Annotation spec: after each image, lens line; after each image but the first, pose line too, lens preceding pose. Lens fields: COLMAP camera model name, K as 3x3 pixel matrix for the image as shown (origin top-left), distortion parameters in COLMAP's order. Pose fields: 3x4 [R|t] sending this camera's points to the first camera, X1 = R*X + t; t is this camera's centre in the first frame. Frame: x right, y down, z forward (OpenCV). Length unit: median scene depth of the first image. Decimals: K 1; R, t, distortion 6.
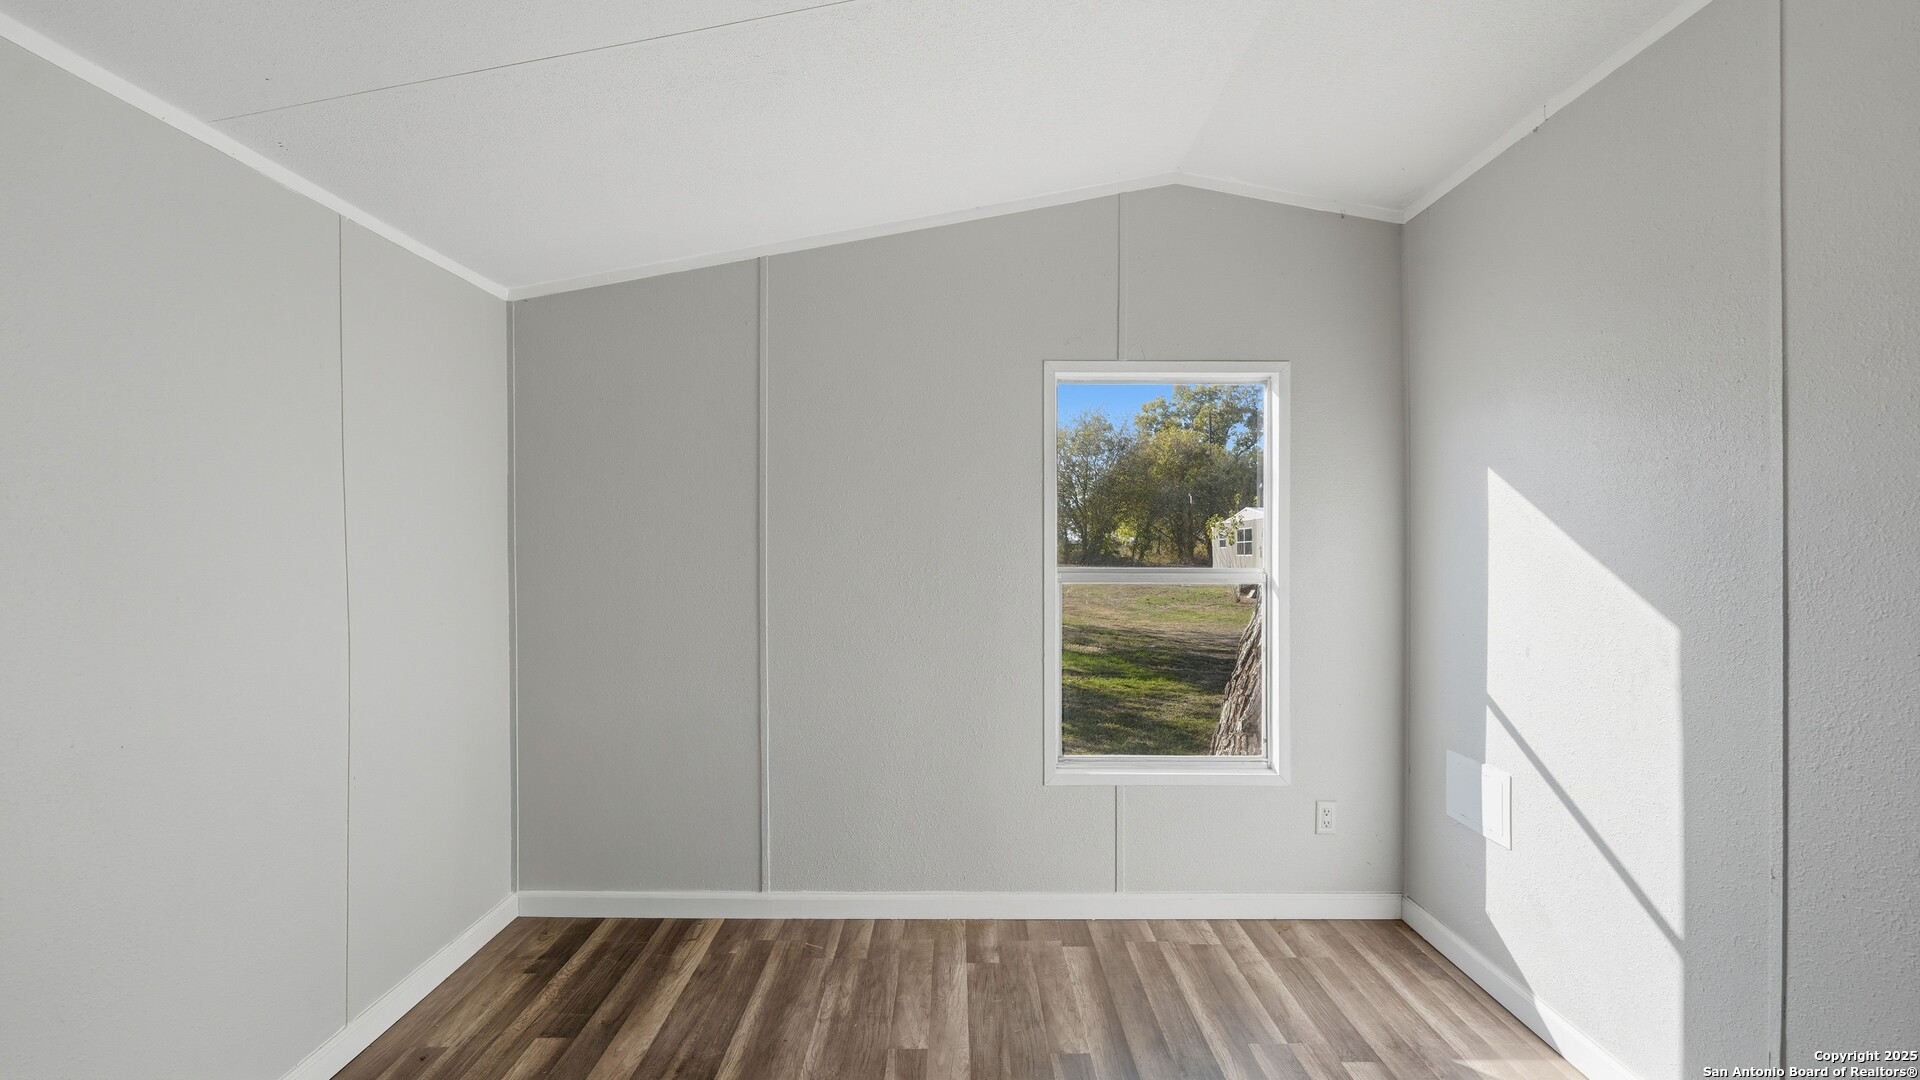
lens RADIAL K [[774.0, 0, 956.8], [0, 774.0, 545.8], [0, 0, 1]] dist [-0.000936, 0.000911]
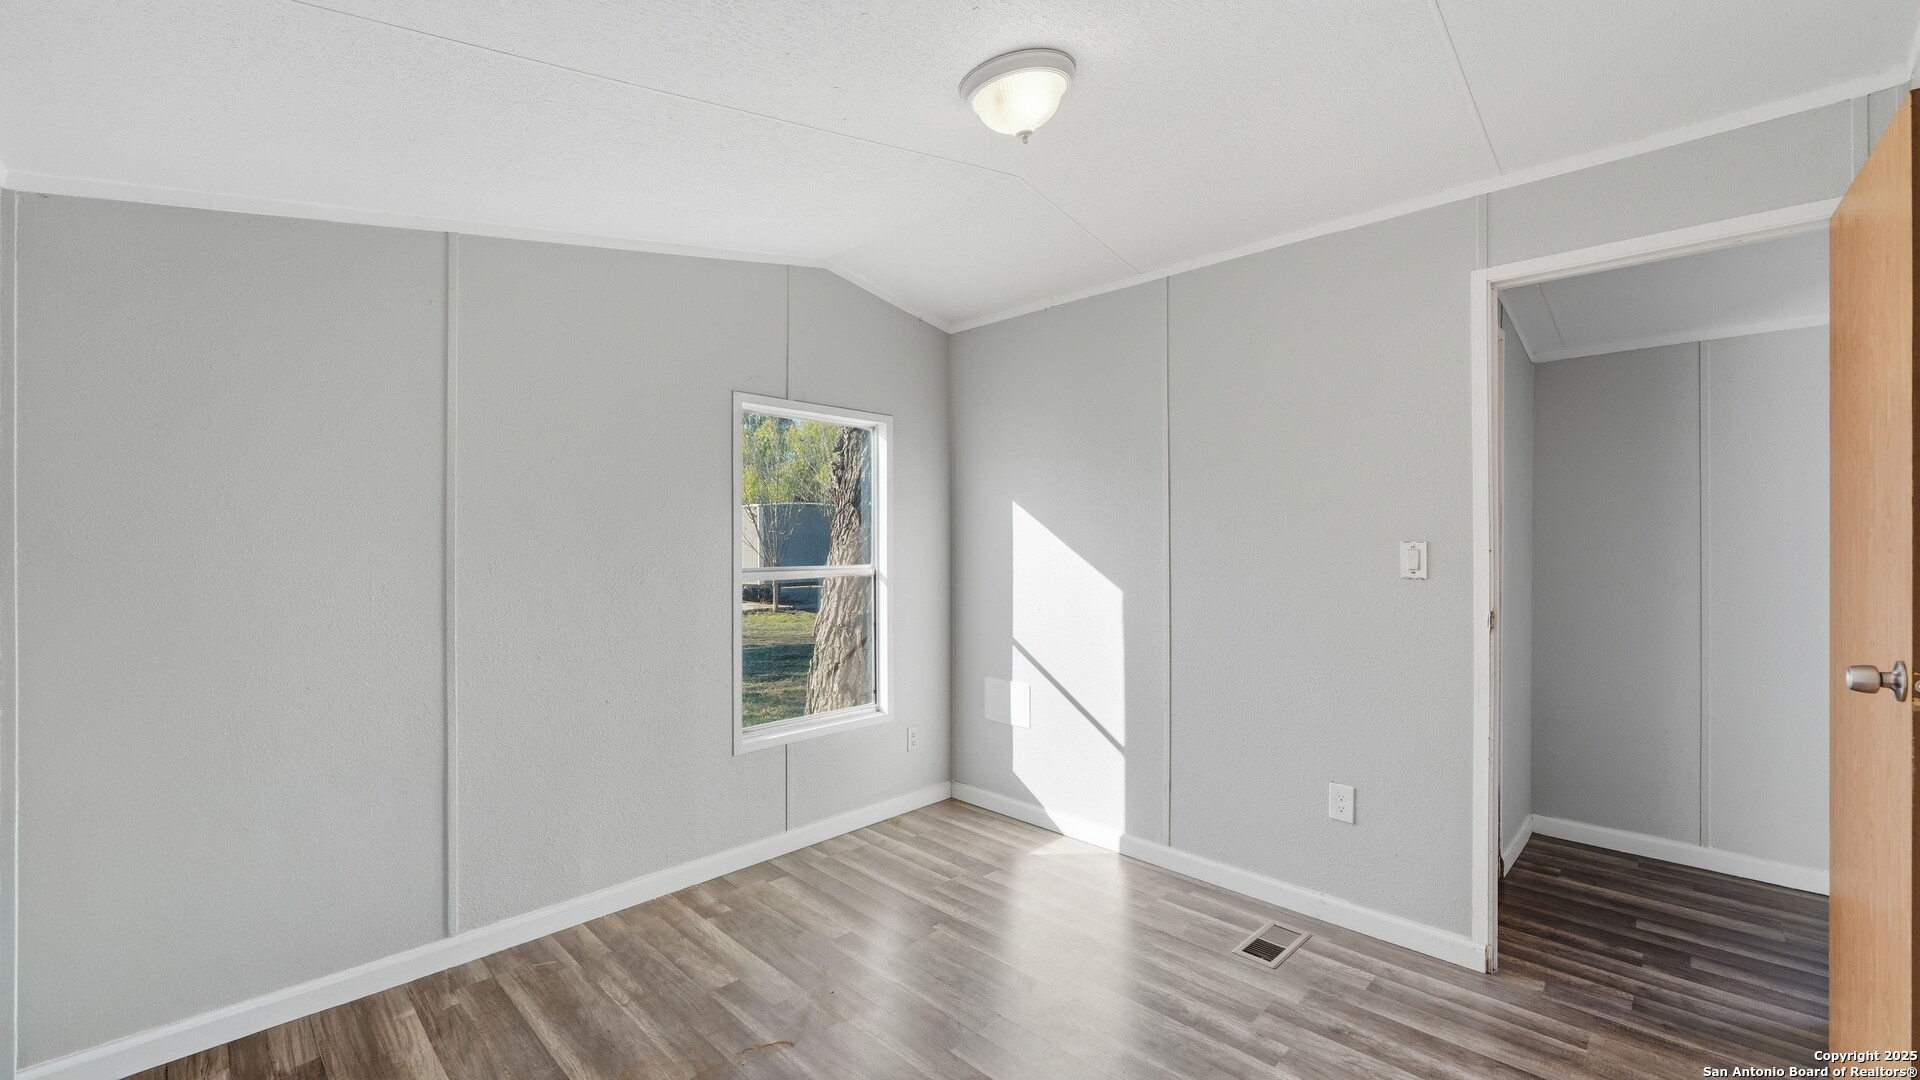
lens RADIAL K [[774.0, 0, 926.4], [0, 774.0, 534.9], [0, 0, 1]] dist [-0.000936, 0.000911]
pose [[0.709642, 0.003799, 0.704552, -0.551655], [0.002609, 0.999964, -0.008021, -0.013843], [-0.704558, 0.007530, 0.709607, -0.034909]]
